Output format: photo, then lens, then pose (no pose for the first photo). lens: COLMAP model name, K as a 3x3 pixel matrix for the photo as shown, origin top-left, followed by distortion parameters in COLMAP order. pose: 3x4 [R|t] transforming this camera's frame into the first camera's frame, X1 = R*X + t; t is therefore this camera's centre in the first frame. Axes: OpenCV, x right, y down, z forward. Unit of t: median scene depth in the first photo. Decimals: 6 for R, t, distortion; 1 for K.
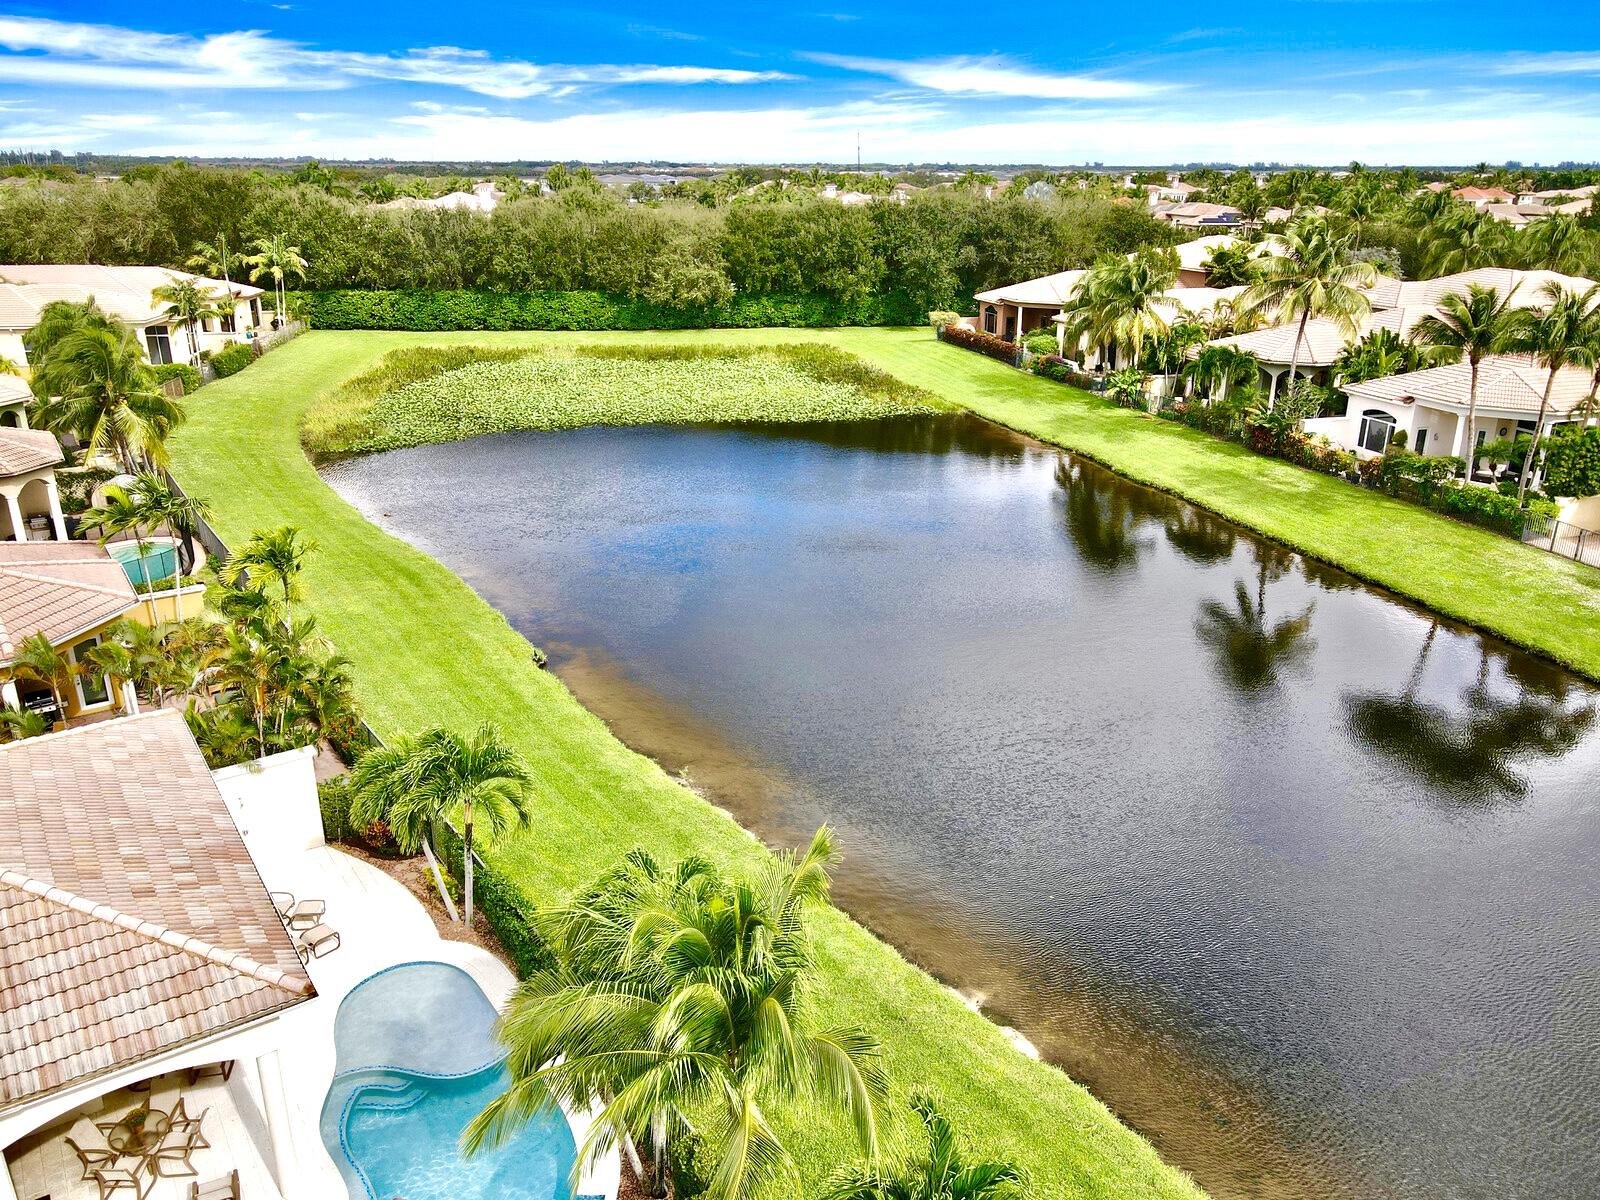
lens RADIAL K [[1215.4, 0, 802.2], [0, 1215.4, 592.2], [0, 0, 1]] dist [0.018788, 0.021764]
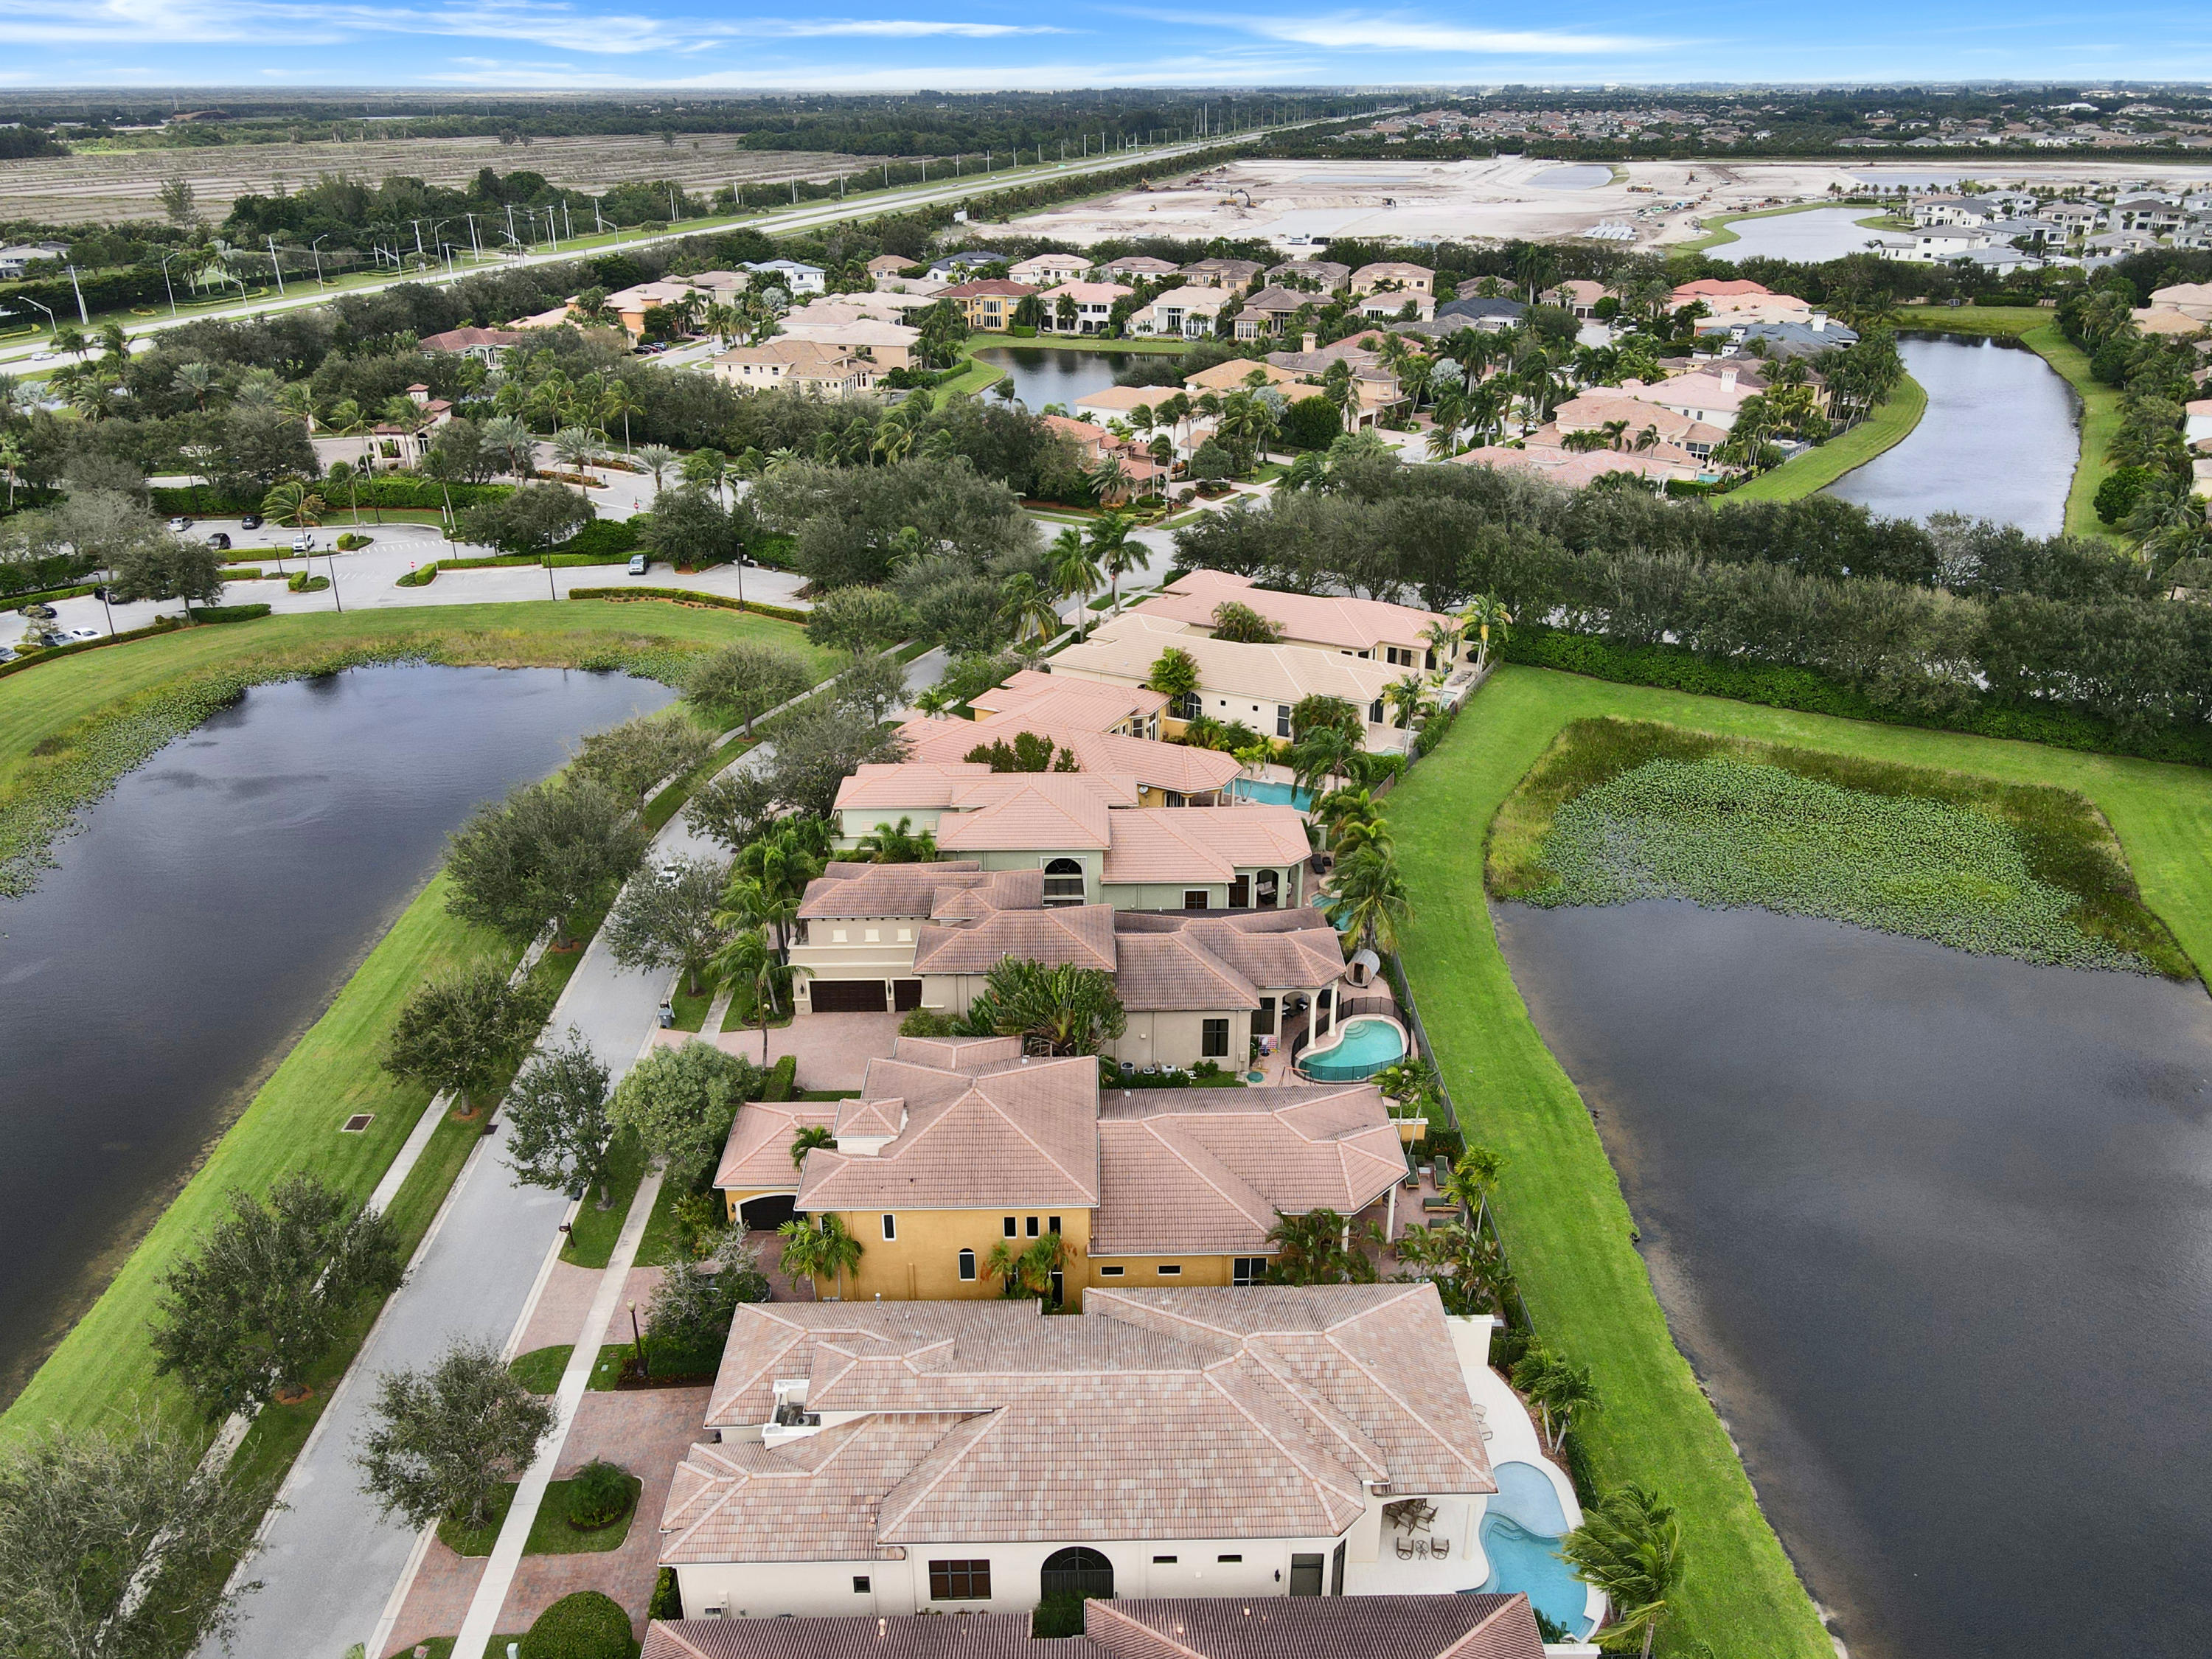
lens RADIAL K [[1680.3, 0, 1109.9], [0, 1680.3, 819.7], [0, 0, 1]] dist [0.018788, 0.021764]
pose [[0.834078, 0.213492, -0.508659, 0.205103], [-0.183969, 0.976940, 0.108373, -0.636037], [0.520066, 0.003186, 0.854120, -1.209876]]
